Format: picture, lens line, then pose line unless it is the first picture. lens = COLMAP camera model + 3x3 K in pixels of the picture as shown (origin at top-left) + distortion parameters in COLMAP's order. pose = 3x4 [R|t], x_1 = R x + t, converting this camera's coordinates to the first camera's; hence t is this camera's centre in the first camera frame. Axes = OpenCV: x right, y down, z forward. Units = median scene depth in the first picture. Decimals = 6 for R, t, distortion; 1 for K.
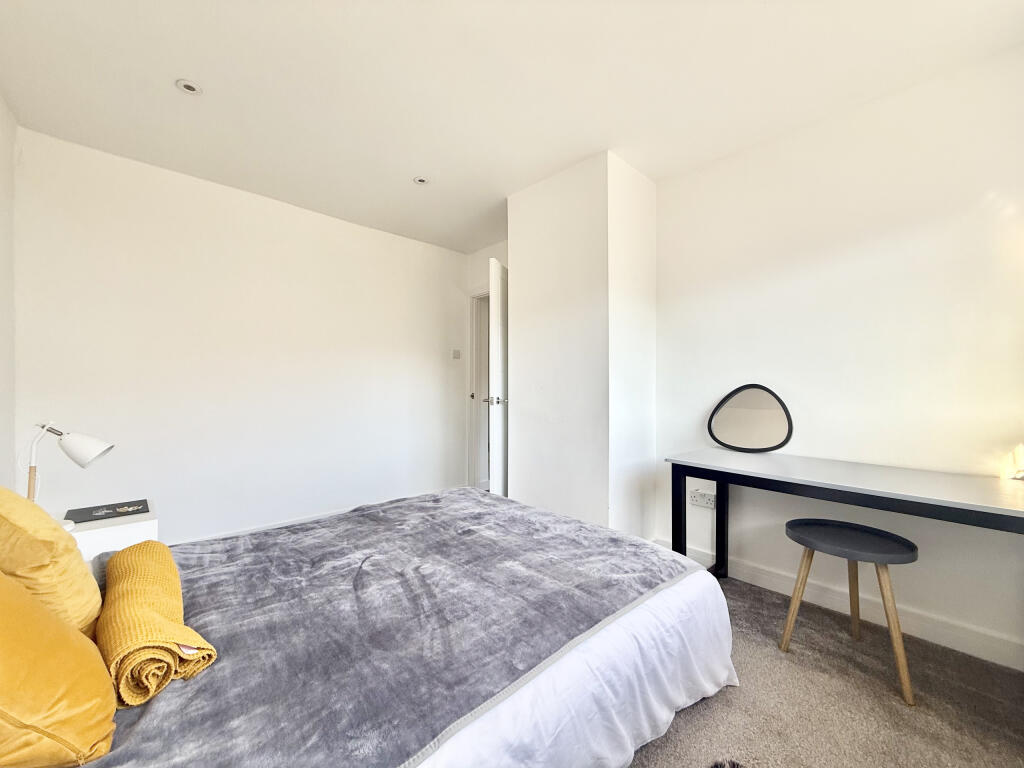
lens RADIAL K [[406.8, 0, 512.5], [0, 406.8, 381.4], [0, 0, 1]] dist [-0.003767, 0.001664]
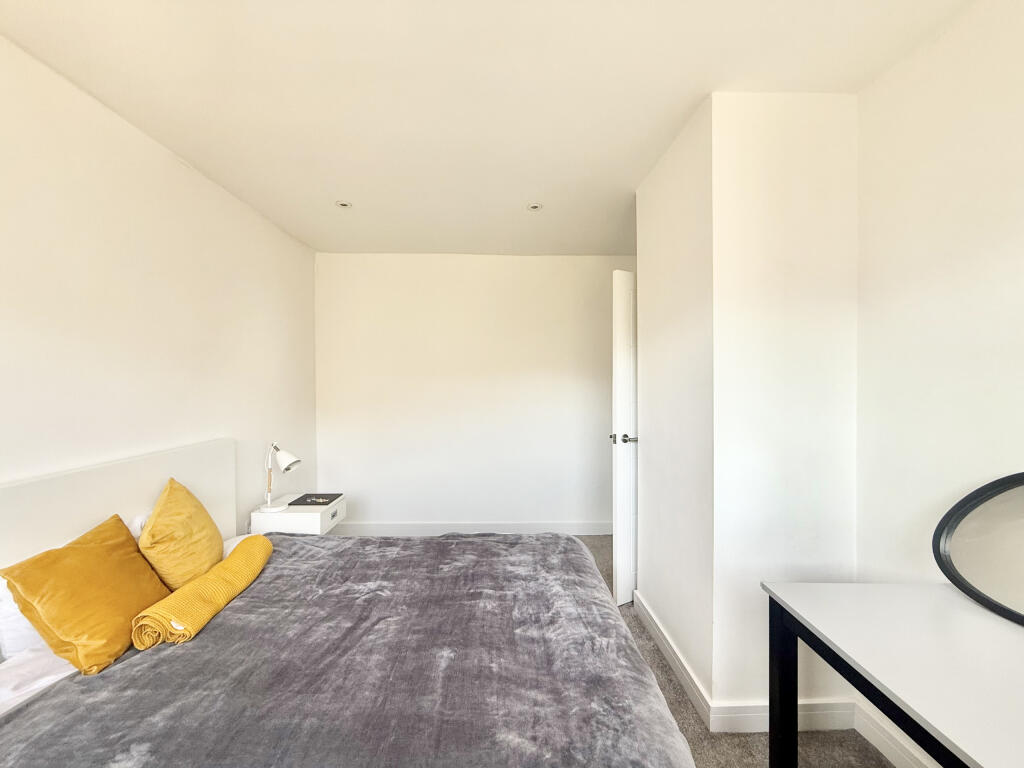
lens RADIAL K [[406.8, 0, 511.0], [0, 406.8, 383.8], [0, 0, 1]] dist [-0.003767, 0.001664]
pose [[0.737849, 0.005177, -0.674946, 0.600315], [0.010960, 0.999747, 0.019649, -0.143414], [0.674877, -0.021896, 0.737606, 0.370391]]
